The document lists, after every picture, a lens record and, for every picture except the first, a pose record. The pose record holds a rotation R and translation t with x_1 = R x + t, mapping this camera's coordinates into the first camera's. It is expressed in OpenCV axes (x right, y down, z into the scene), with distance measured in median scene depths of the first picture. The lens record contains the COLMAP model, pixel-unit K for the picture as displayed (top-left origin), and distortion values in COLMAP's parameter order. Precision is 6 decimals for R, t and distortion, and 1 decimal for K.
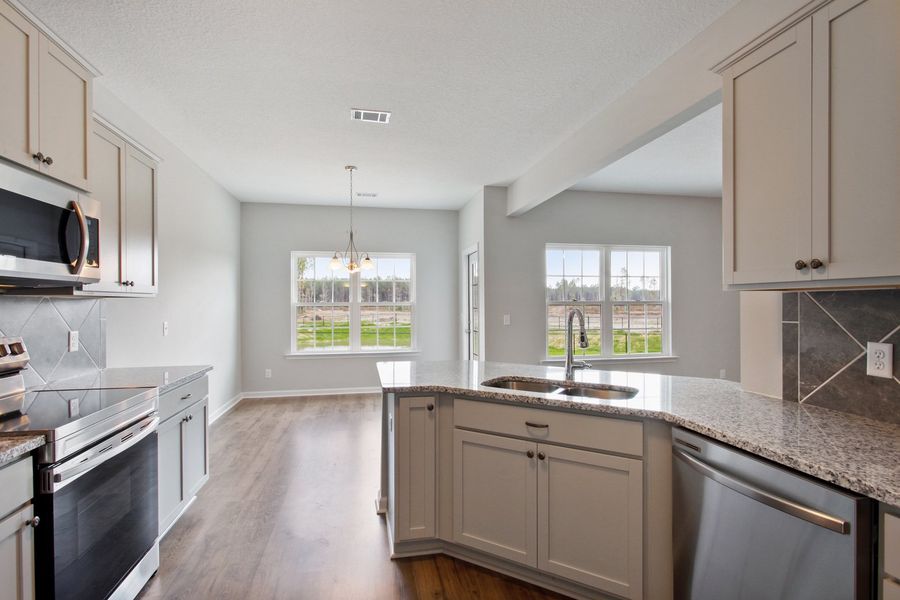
lens RADIAL K [[442.8, 0, 449.9], [0, 442.8, 307.4], [0, 0, 1]] dist [-0.002253, 0.000134]
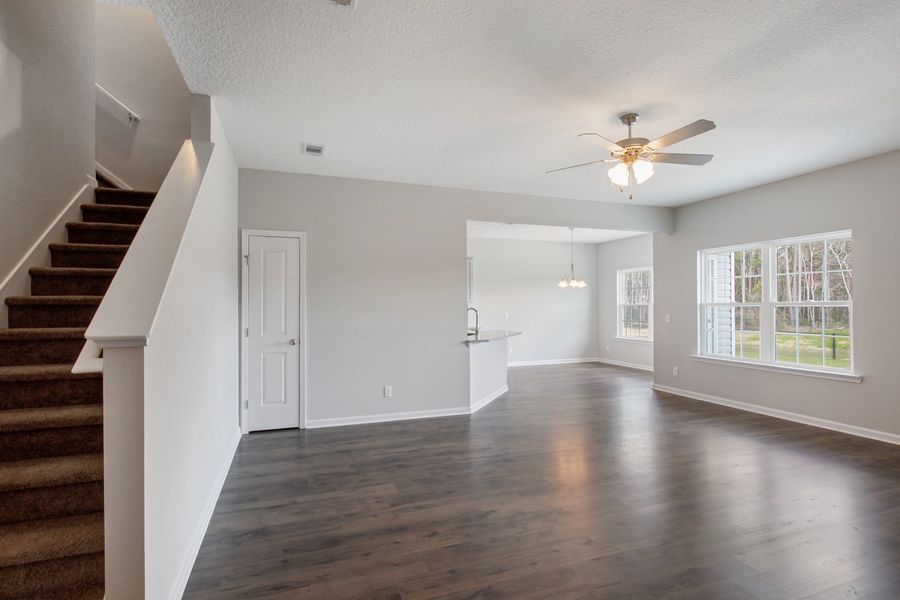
lens RADIAL K [[442.8, 0, 449.9], [0, 442.8, 307.4], [0, 0, 1]] dist [-0.002253, 0.000134]
pose [[0.141159, 0.006054, -0.989968, 1.131624], [-0.001267, 0.999982, 0.005935, -0.007106], [0.989986, 0.000417, 0.141164, 0.214934]]
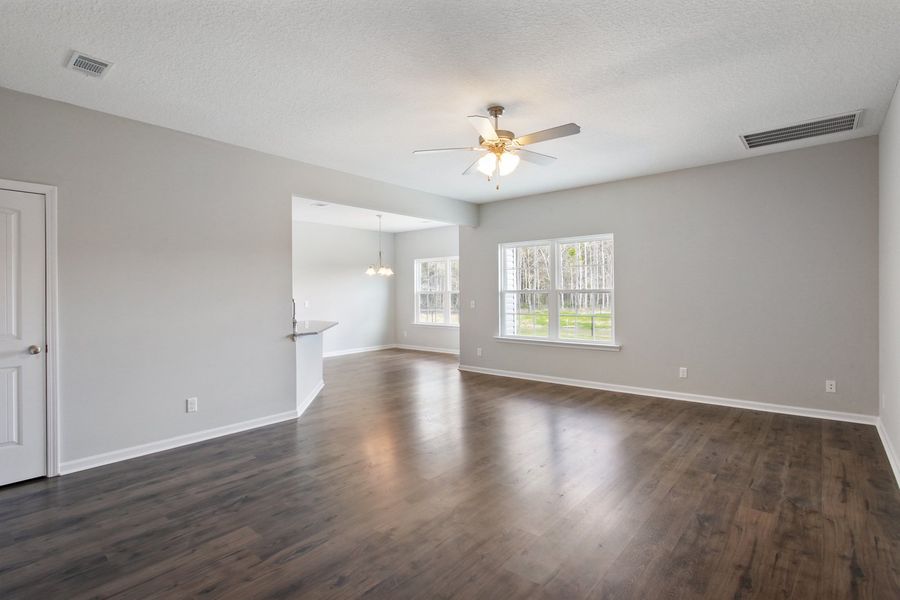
lens RADIAL K [[436.5, 0, 447.9], [0, 436.5, 297.0], [0, 0, 1]] dist [-0.000222, 0.000204]
pose [[0.614570, 0.006004, -0.788840, 1.020044], [0.002941, 0.999947, 0.009903, -0.006543], [0.788857, -0.008406, 0.614519, 0.118596]]
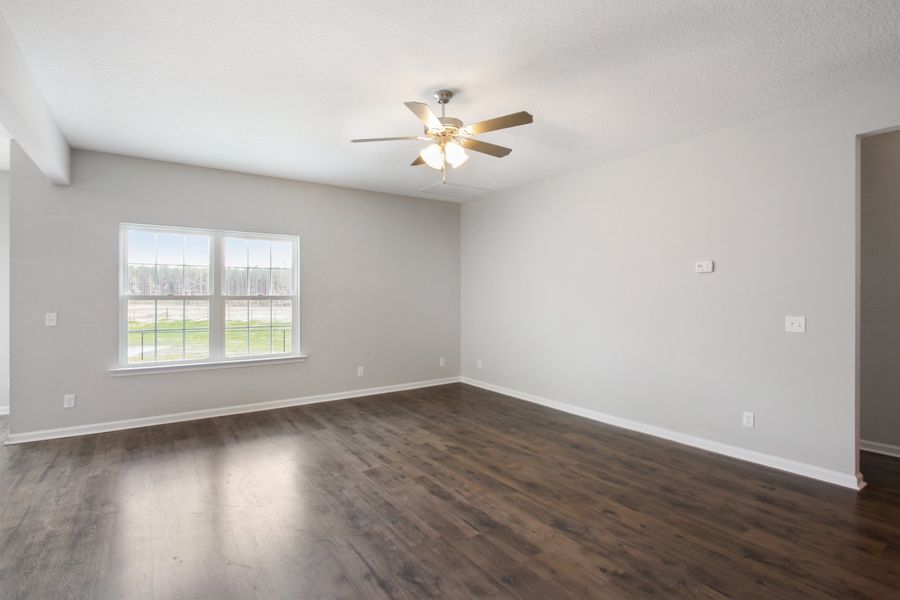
lens RADIAL K [[443.8, 0, 435.2], [0, 443.8, 299.2], [0, 0, 1]] dist [-0.003770, -0.000652]
pose [[0.921788, 0.001922, 0.387689, 0.398991], [-0.000569, 0.999993, -0.003605, -0.003364], [-0.387694, 0.003103, 0.921783, 0.048395]]
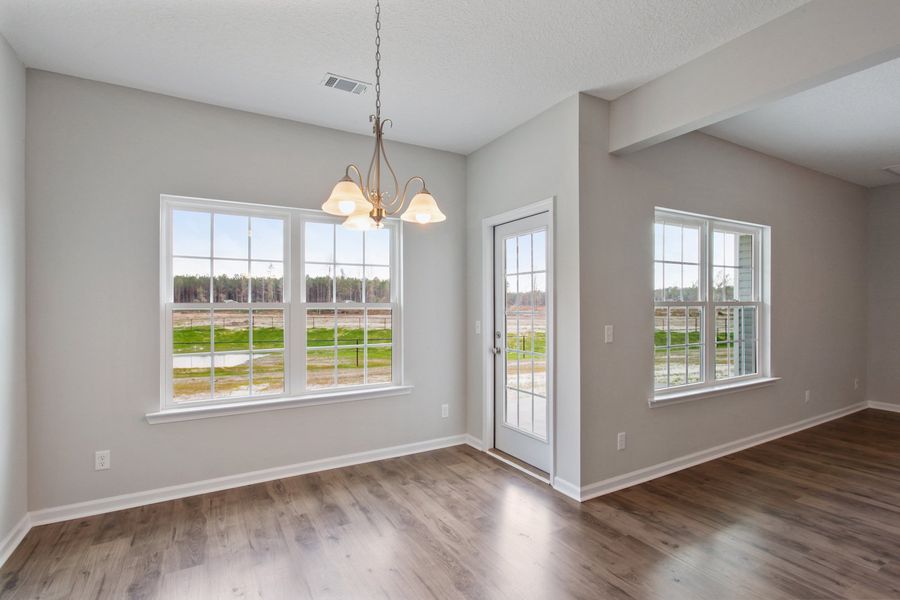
lens RADIAL K [[442.8, 0, 449.9], [0, 442.8, 307.4], [0, 0, 1]] dist [-0.002253, 0.000134]
pose [[0.948692, -0.000463, 0.316202, -0.223451], [0.001374, 0.999996, -0.002658, -0.004400], [-0.316199, 0.002956, 0.948688, 0.474489]]
